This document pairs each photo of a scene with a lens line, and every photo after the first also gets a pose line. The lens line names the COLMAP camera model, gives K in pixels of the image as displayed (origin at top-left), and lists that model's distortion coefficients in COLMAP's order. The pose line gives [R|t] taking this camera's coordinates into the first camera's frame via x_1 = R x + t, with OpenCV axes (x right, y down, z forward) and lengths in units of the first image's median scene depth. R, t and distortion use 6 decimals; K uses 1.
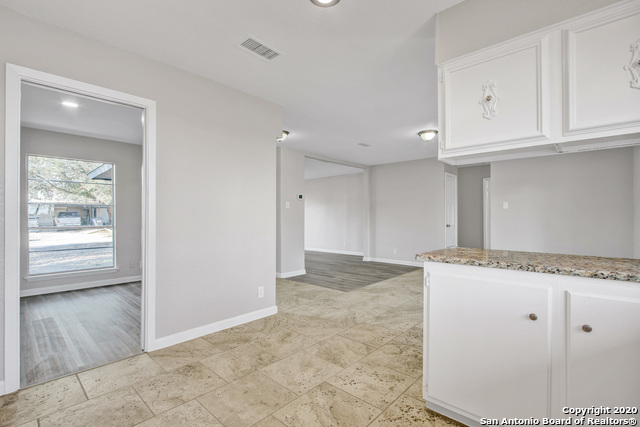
lens RADIAL K [[295.9, 0, 319.1], [0, 295.9, 216.4], [0, 0, 1]] dist [-0.014723, 0.001041]
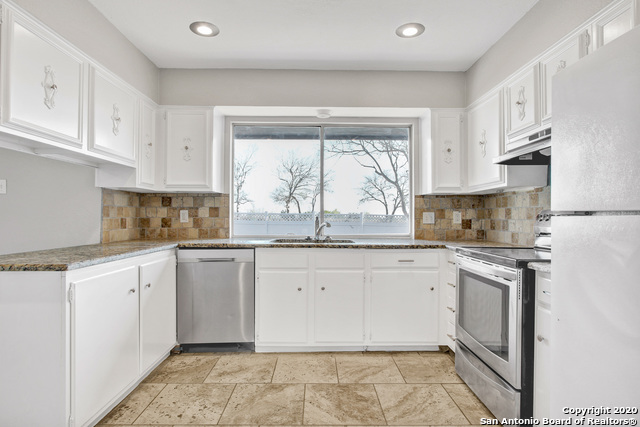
lens RADIAL K [[342.3, 0, 320.0], [0, 342.3, 213.5], [0, 0, 1]] dist [-0.006401, -0.000089]
pose [[-0.685992, 0.004340, 0.727596, -0.433465], [-0.007125, 0.999894, -0.012682, 0.001598], [-0.727574, -0.013884, -0.685889, 0.632311]]
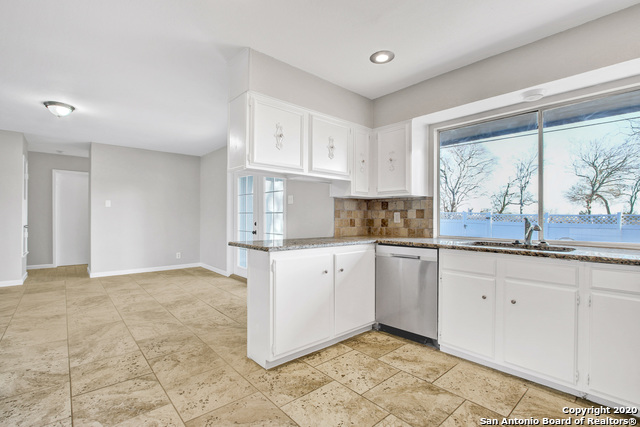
lens RADIAL K [[295.9, 0, 319.1], [0, 295.9, 216.4], [0, 0, 1]] dist [-0.014723, 0.001041]
pose [[0.104461, 0.003365, 0.994523, -0.484715], [-0.009613, 0.999951, -0.002374, 0.000759], [-0.994483, -0.009312, 0.104488, 0.370724]]
